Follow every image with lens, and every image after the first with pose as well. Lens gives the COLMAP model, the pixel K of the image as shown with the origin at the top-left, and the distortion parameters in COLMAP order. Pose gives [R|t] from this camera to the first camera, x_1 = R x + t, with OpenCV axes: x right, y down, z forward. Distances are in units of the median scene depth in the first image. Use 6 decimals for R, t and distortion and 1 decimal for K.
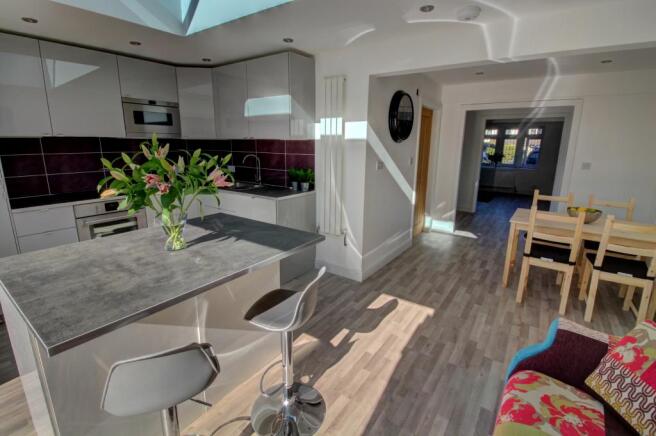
lens RADIAL K [[302.8, 0, 329.3], [0, 302.8, 211.0], [0, 0, 1]] dist [-0.011408, -0.006472]
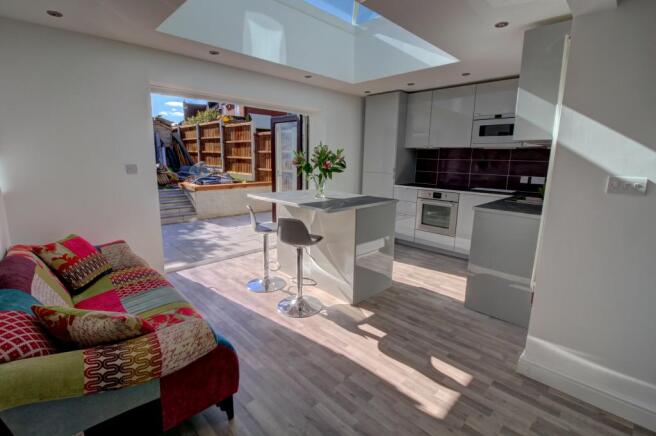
lens RADIAL K [[302.8, 0, 326.7], [0, 302.8, 213.3], [0, 0, 1]] dist [-0.011408, -0.006472]
pose [[-0.185034, 0.165905, -0.968627, 0.780661], [-0.233818, 0.949910, 0.207365, -0.108953], [0.954511, 0.264852, -0.136974, 0.712827]]
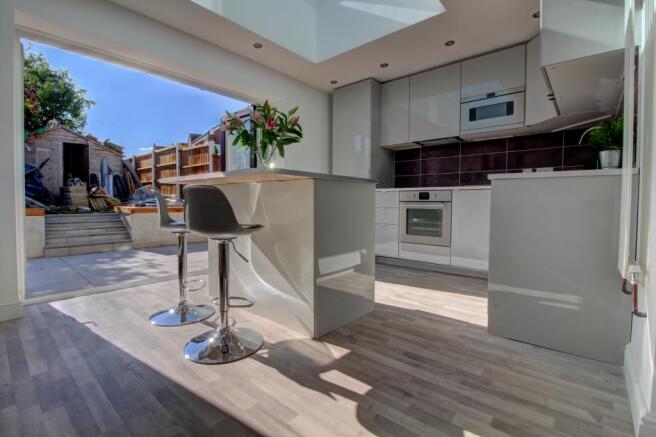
lens RADIAL K [[302.8, 0, 328.0], [0, 302.8, 214.1], [0, 0, 1]] dist [-0.011408, -0.006472]
pose [[-0.101964, 0.028277, -0.994386, 0.458020], [-0.222642, 0.973591, 0.050516, 0.075281], [0.969553, 0.226543, -0.092976, 0.763725]]
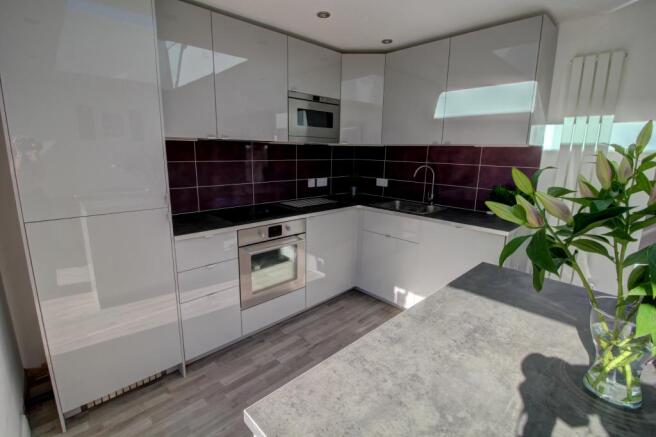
lens RADIAL K [[302.8, 0, 327.8], [0, 302.8, 213.9], [0, 0, 1]] dist [-0.011408, -0.006472]
pose [[0.980589, 0.043947, -0.191088, -0.442387], [-0.047248, 0.998802, -0.012752, -0.055521], [0.190299, 0.021533, 0.981490, 0.263507]]
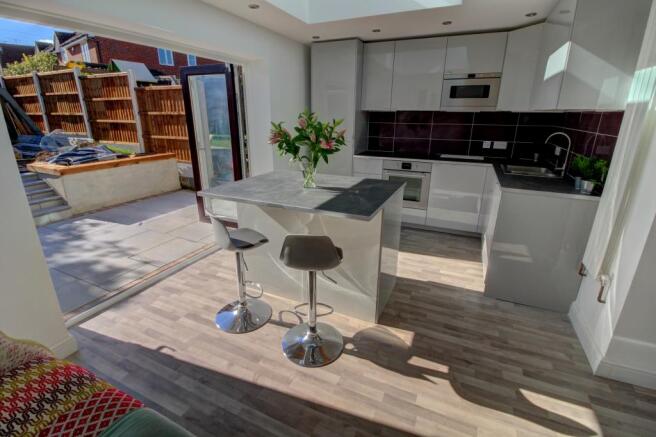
lens RADIAL K [[302.8, 0, 327.1], [0, 302.8, 214.0], [0, 0, 1]] dist [-0.011408, -0.006472]
pose [[0.178955, 0.298540, -0.937469, 0.489282], [-0.218980, 0.941036, 0.257874, -0.080343], [0.959178, 0.159139, 0.233777, 0.400530]]
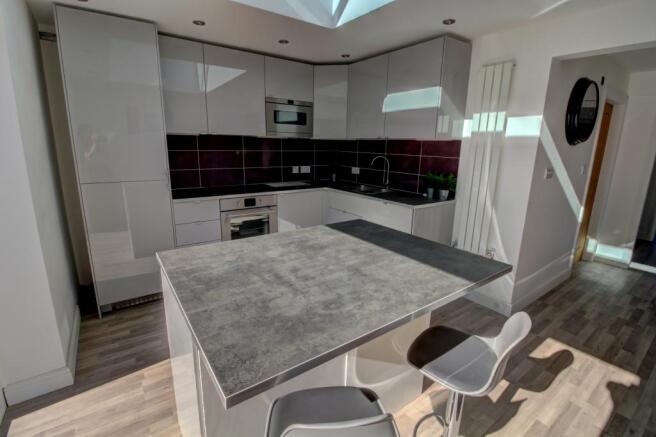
lens RADIAL K [[302.8, 0, 328.5], [0, 302.8, 213.8], [0, 0, 1]] dist [-0.011408, -0.006472]
pose [[0.945698, 0.080948, -0.314805, -0.132588], [-0.081508, 0.996607, 0.011409, -0.009902], [0.314661, 0.014870, 0.949088, 0.092186]]
